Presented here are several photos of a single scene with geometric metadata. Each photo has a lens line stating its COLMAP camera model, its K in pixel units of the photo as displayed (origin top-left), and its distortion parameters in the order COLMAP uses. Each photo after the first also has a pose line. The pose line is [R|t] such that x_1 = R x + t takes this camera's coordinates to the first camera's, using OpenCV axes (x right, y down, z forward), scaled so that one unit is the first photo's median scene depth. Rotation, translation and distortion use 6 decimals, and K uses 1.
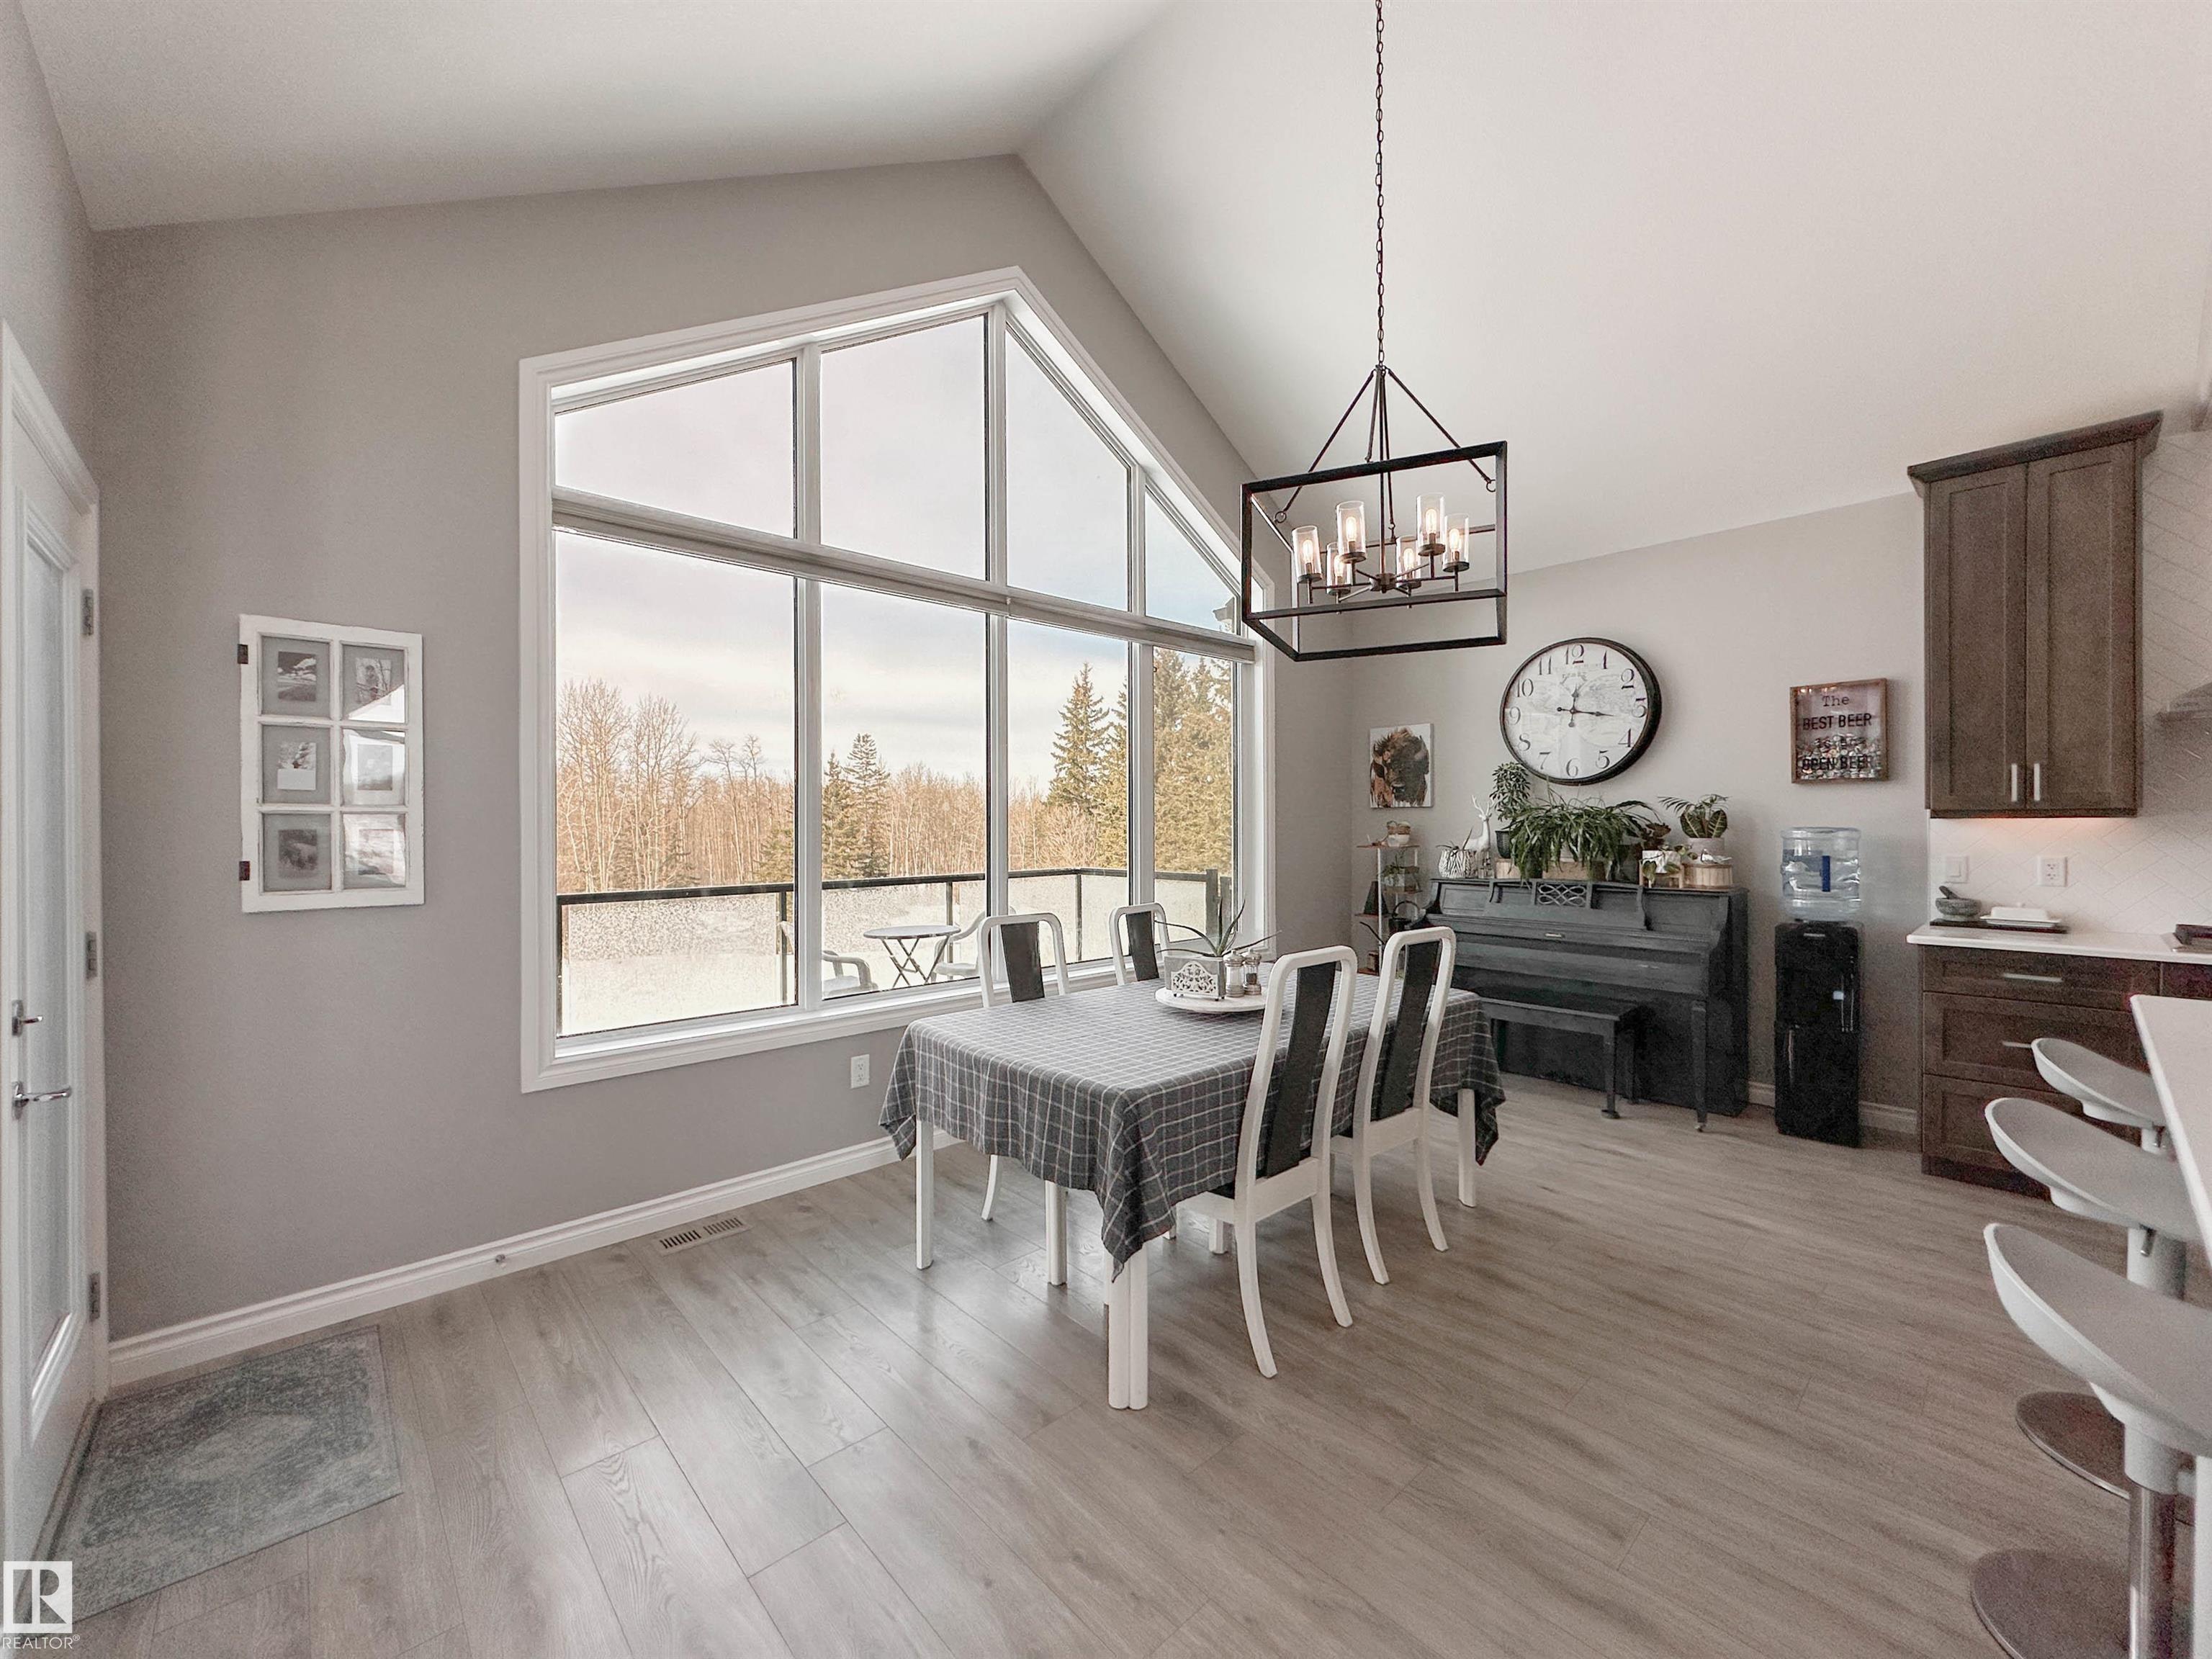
lens RADIAL K [[882.0, 0, 1112.5], [0, 882.0, 823.0], [0, 0, 1]] dist [-0.002954, -0.000187]
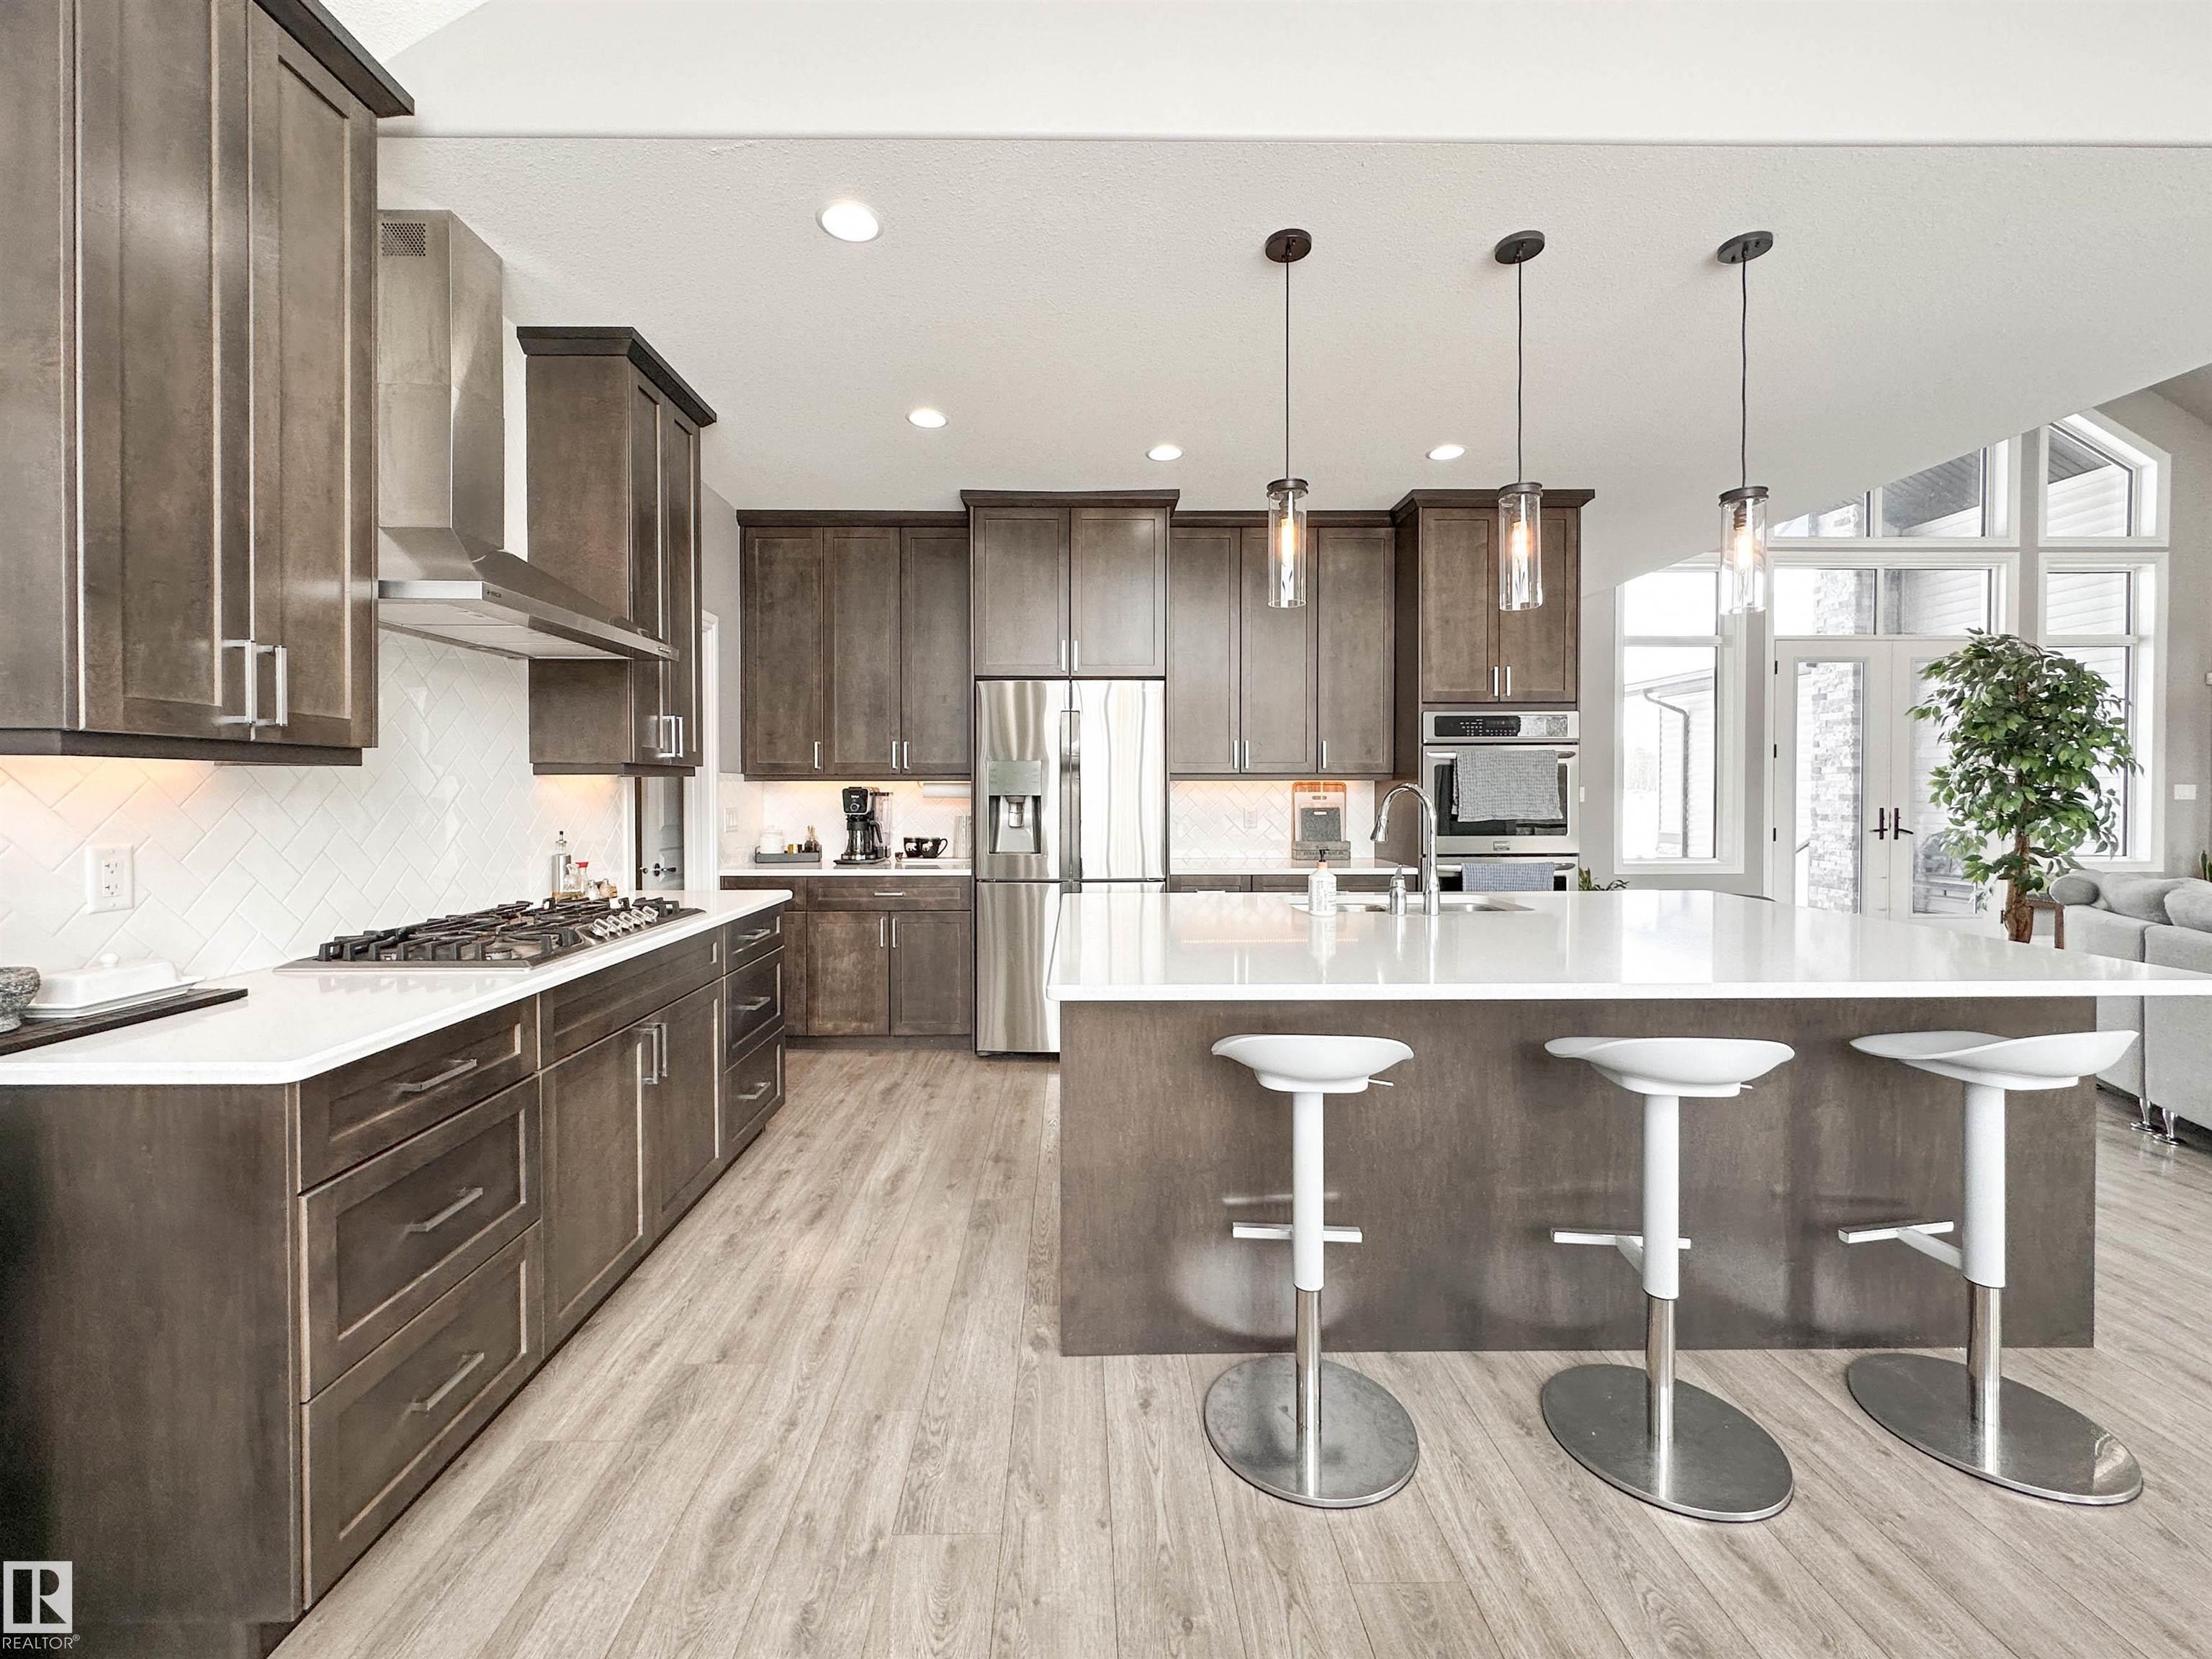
lens RADIAL K [[881.6, 0, 1080.6], [0, 881.6, 800.0], [0, 0, 1]] dist [-0.001862, 0.000072]
pose [[-0.735832, -0.001644, 0.677162, 0.281355], [0.005496, 0.999950, 0.008400, 0.009370], [-0.677142, 0.009902, -0.735786, 0.737319]]
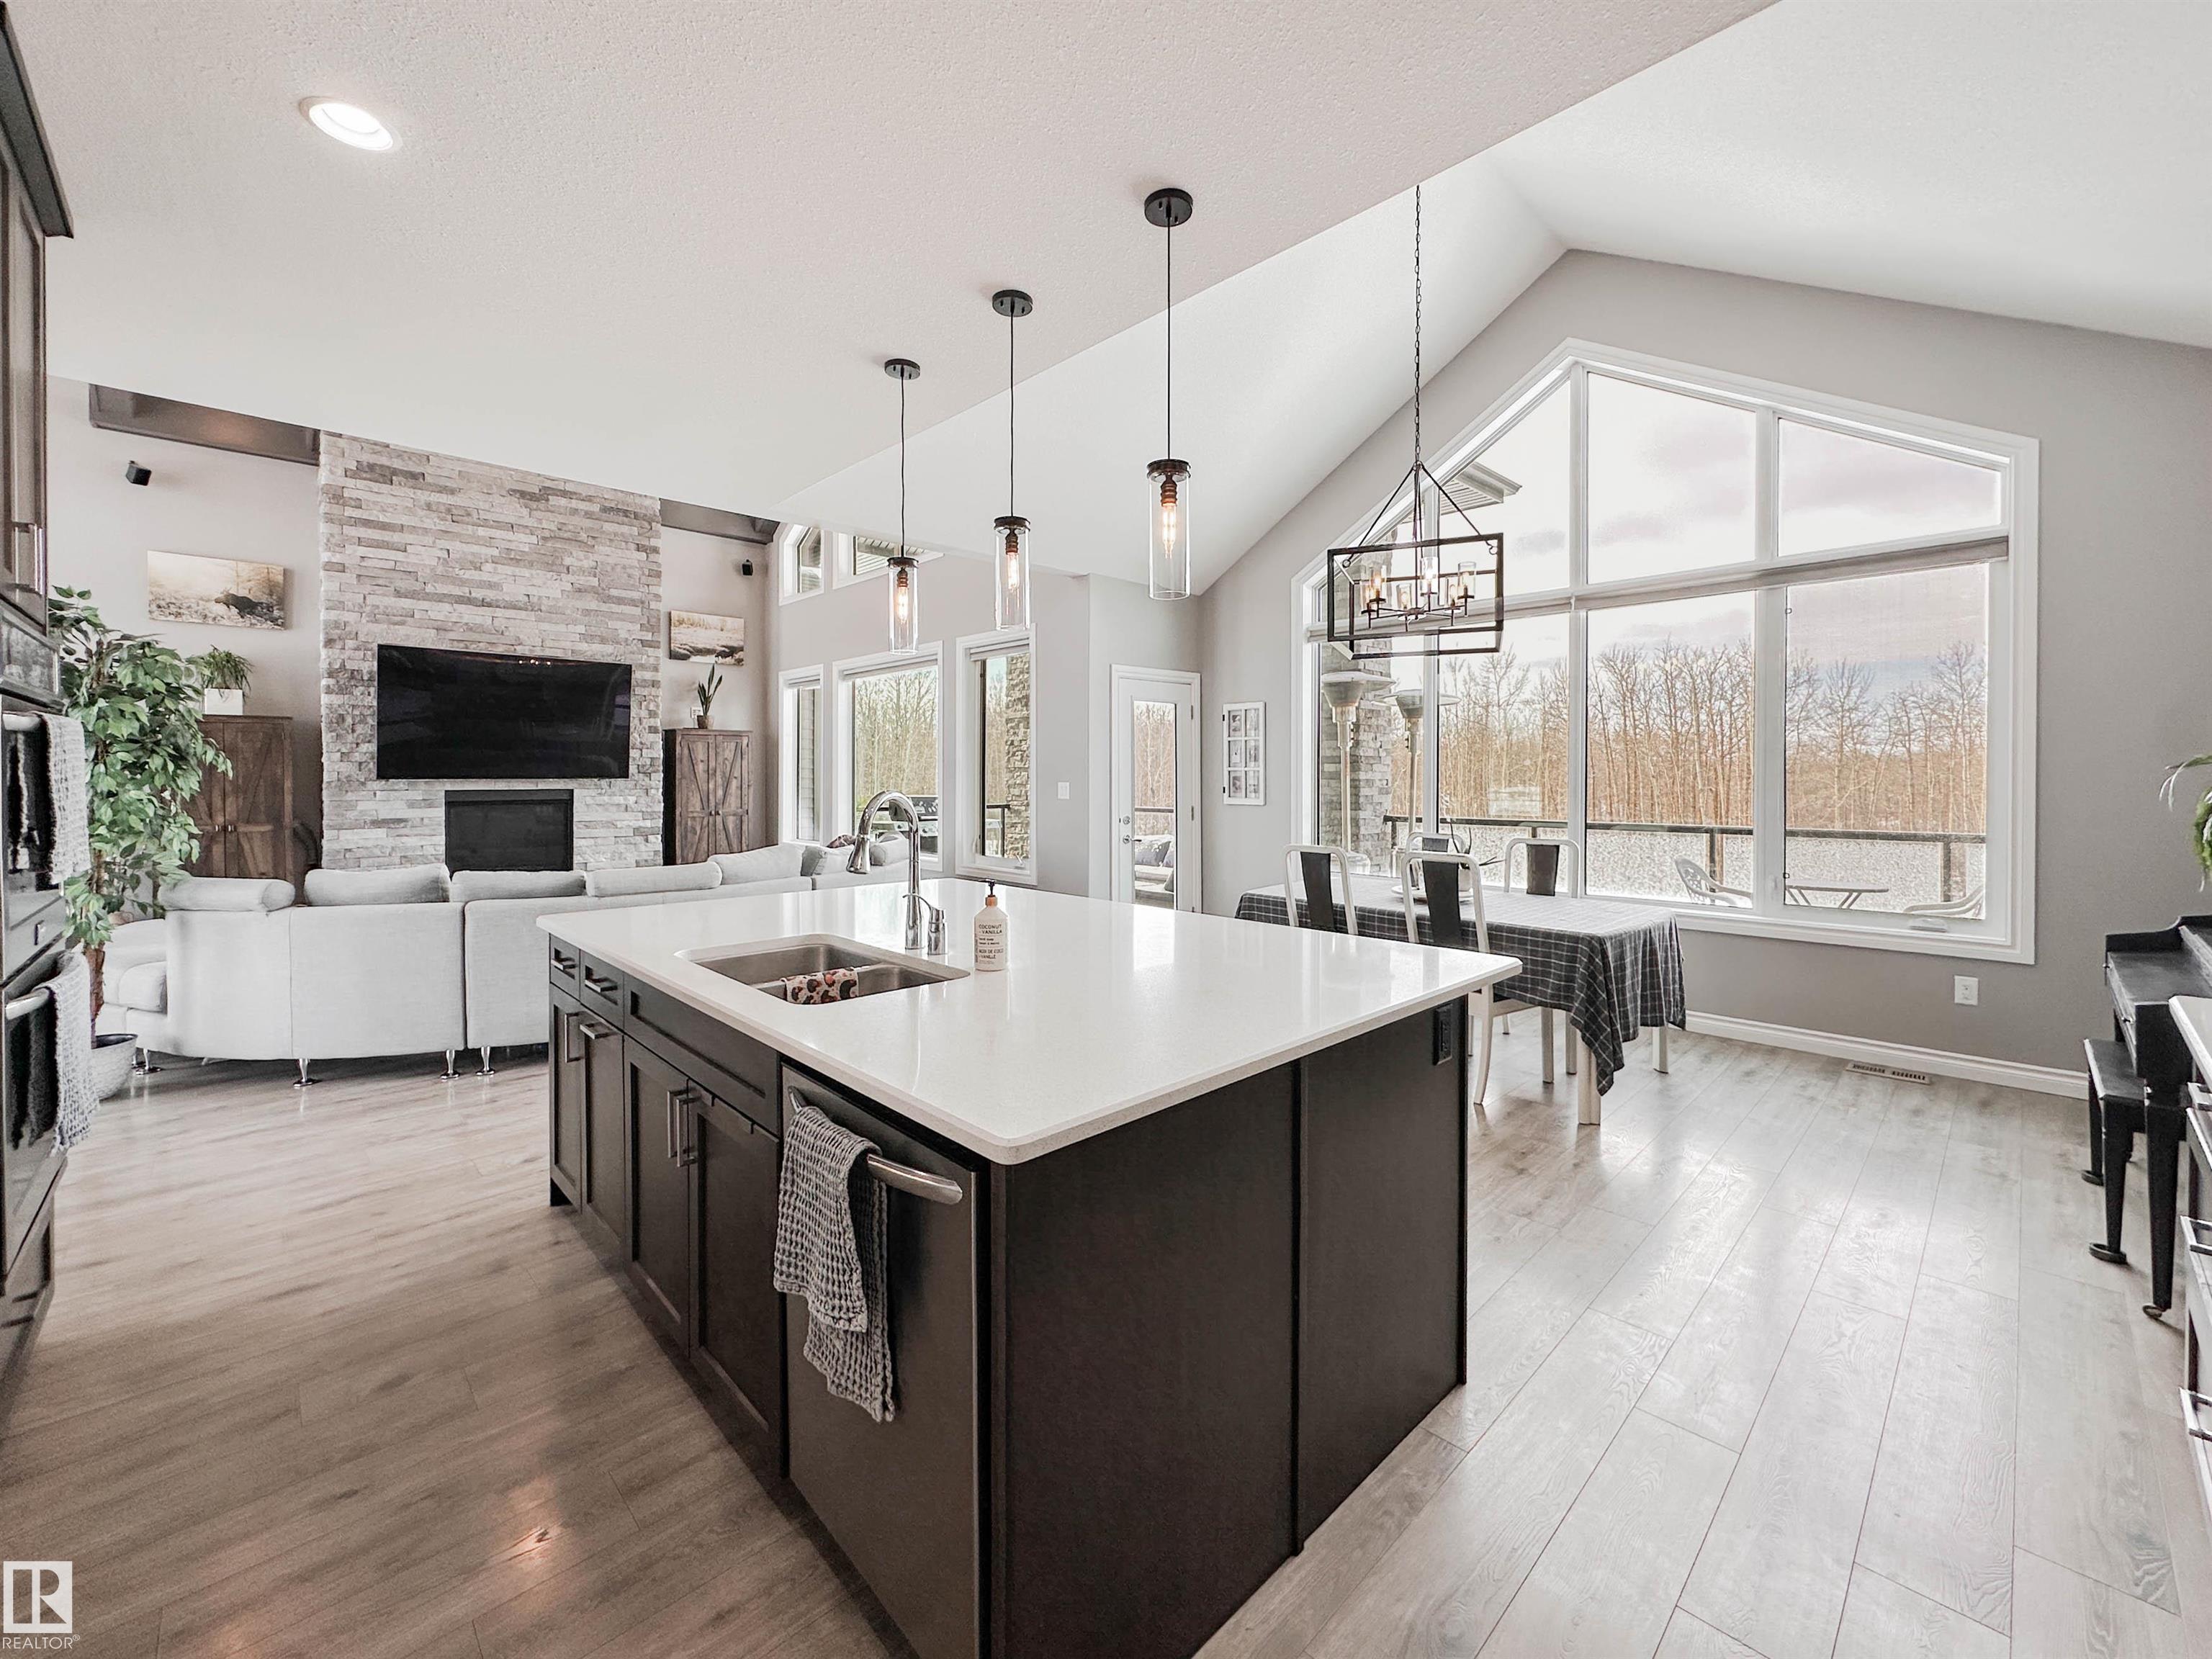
lens RADIAL K [[903.6, 0, 1100.9], [0, 903.6, 781.9], [0, 0, 1]] dist [-0.001058, -0.000096]
pose [[0.017559, 0.012328, -0.999770, 1.021985], [0.003060, 0.999919, 0.012384, -0.006179], [0.999841, -0.003277, 0.017520, 0.251987]]
